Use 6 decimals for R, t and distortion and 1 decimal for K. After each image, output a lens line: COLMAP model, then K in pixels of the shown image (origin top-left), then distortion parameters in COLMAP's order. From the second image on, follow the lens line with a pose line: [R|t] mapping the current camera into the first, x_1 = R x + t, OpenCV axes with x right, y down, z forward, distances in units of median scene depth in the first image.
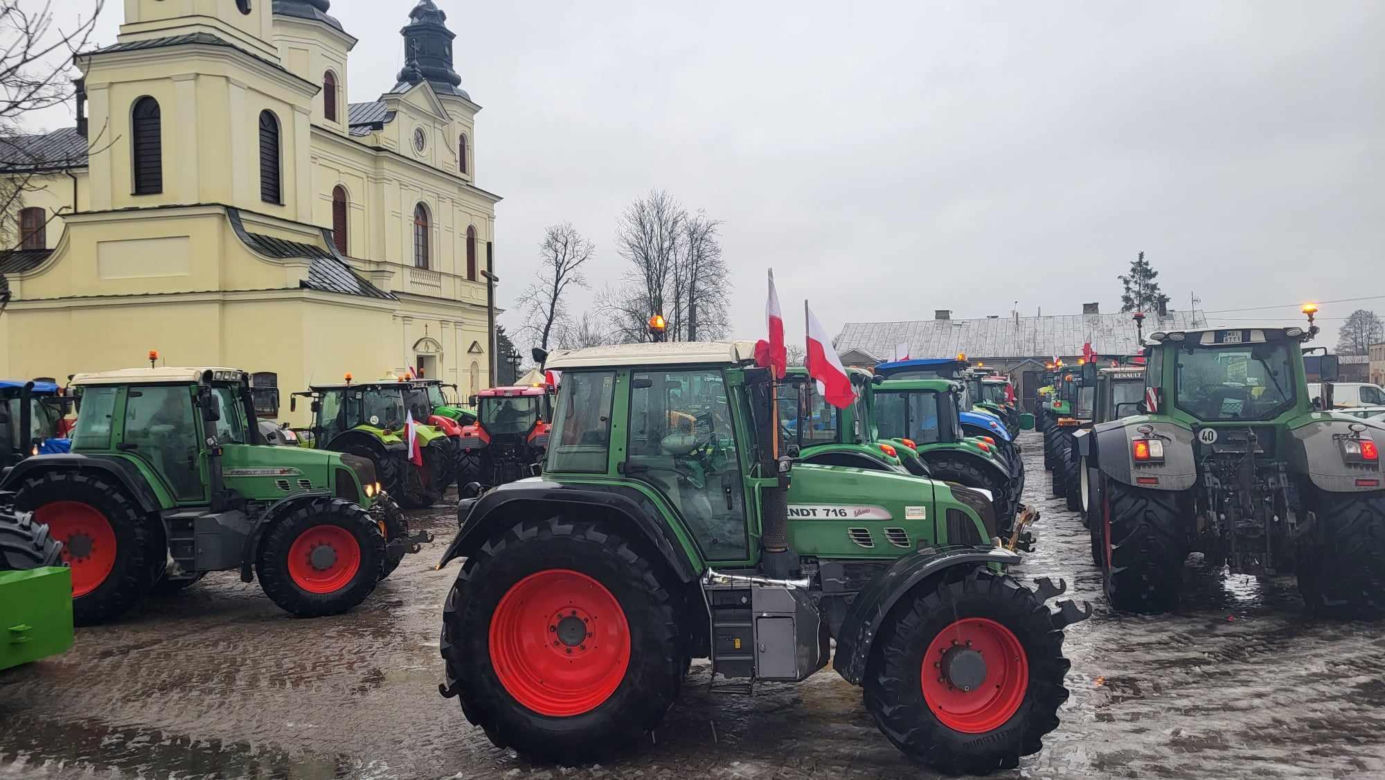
lens RADIAL K [[1061.5, 0, 686.4], [0, 1061.5, 374.9], [0, 0, 1]] dist [0.065941, -0.056481]
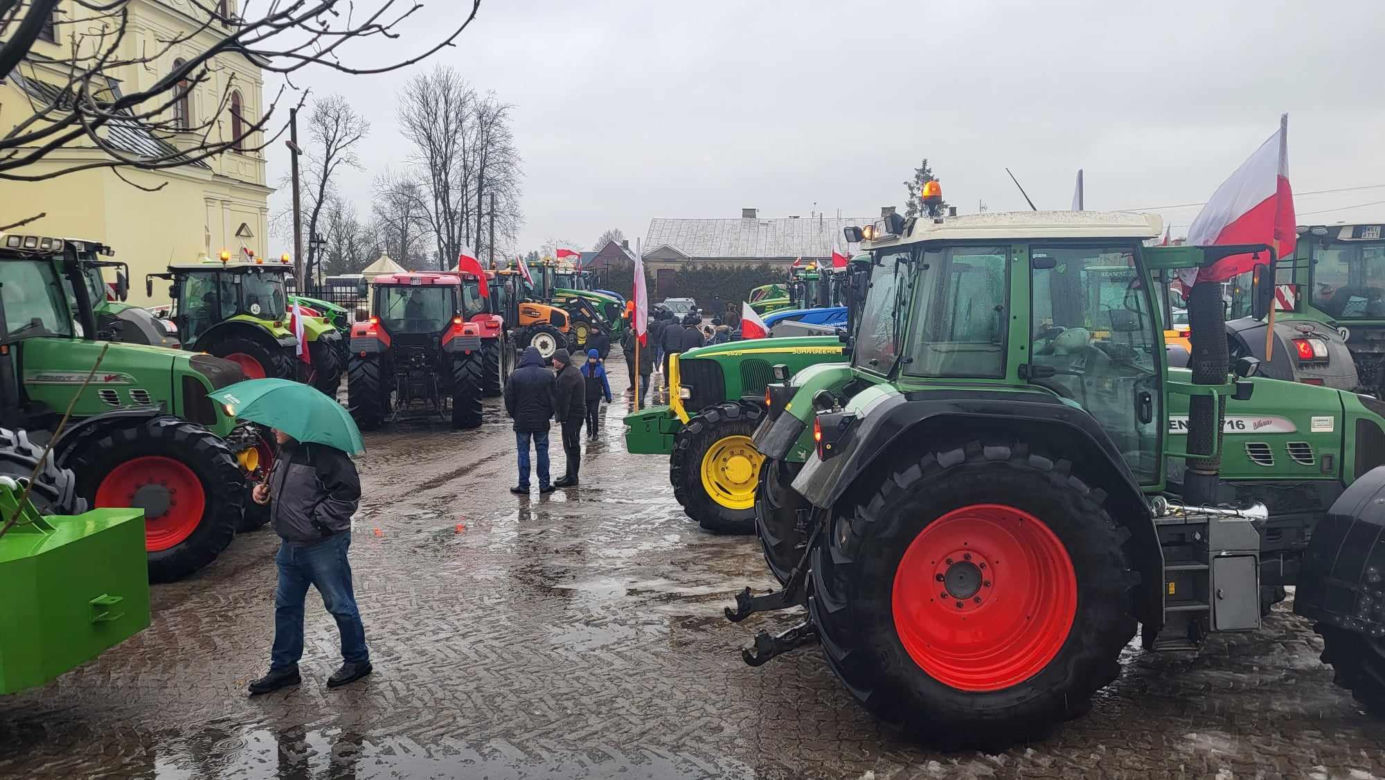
lens RADIAL K [[1061.5, 0, 686.4], [0, 1061.5, 374.9], [0, 0, 1]] dist [0.065941, -0.056481]
pose [[0.971852, -0.000516, 0.235592, -0.165609], [-0.022131, 0.995375, 0.093477, 0.007934], [-0.234551, -0.096059, 0.967346, 0.105224]]
